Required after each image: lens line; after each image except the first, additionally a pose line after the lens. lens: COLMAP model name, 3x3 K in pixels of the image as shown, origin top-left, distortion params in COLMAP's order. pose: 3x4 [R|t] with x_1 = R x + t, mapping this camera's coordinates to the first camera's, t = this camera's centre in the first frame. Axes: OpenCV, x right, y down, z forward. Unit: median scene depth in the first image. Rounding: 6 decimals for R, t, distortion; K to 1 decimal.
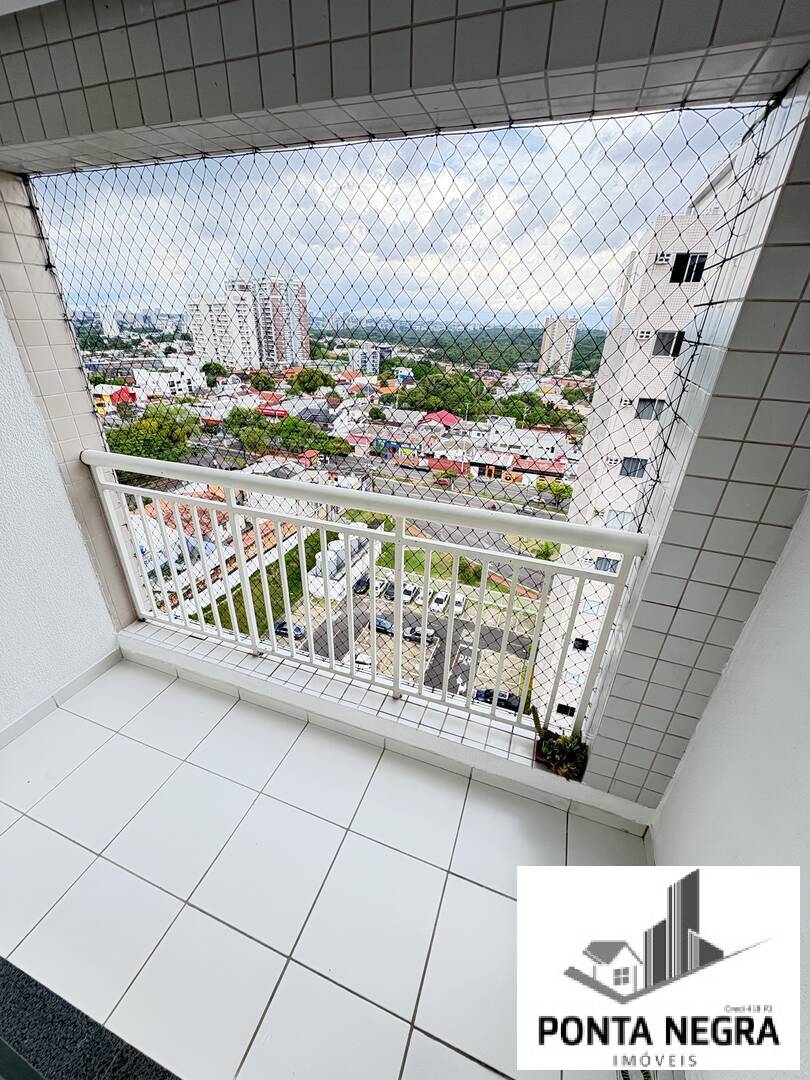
lens RADIAL K [[430.9, 0, 401.5], [0, 430.9, 545.0], [0, 0, 1]] dist [0.001126, -0.000459]
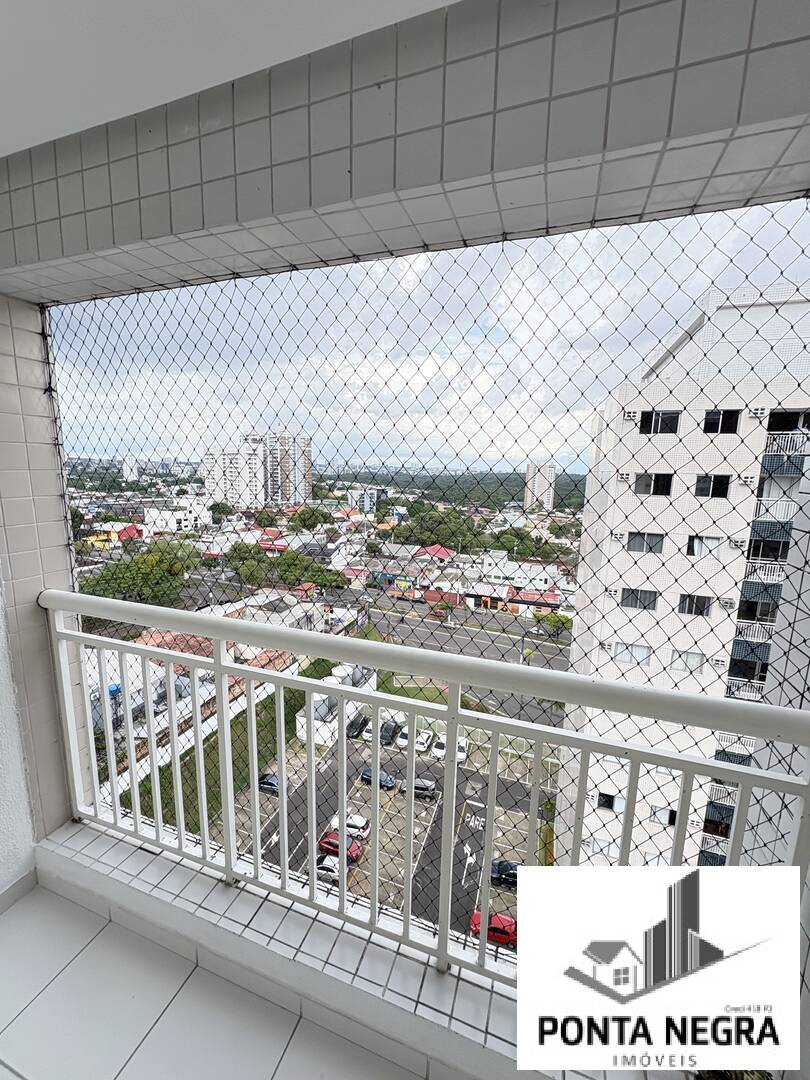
lens RADIAL K [[430.9, 0, 397.2], [0, 430.9, 540.5], [0, 0, 1]] dist [0.001126, -0.000459]
pose [[0.999987, -0.003699, 0.003455, -0.050122], [0.004582, 0.951523, -0.307543, -0.035482], [-0.002150, 0.307555, 0.951528, 0.125997]]
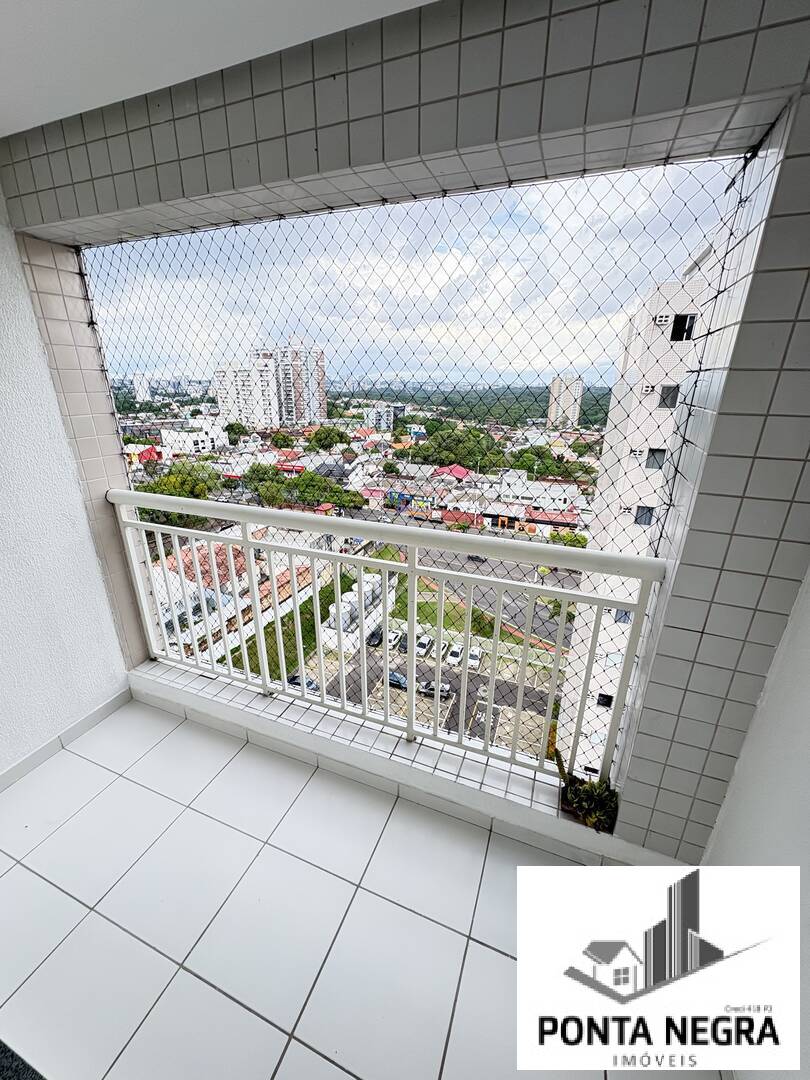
lens RADIAL K [[430.9, 0, 401.9], [0, 430.9, 545.0], [0, 0, 1]] dist [0.001126, -0.000459]
pose [[0.999495, -0.007514, -0.030862, 0.001191], [0.003749, 0.992735, -0.120265, 0.025911], [0.031541, 0.120088, 0.992262, 0.001315]]
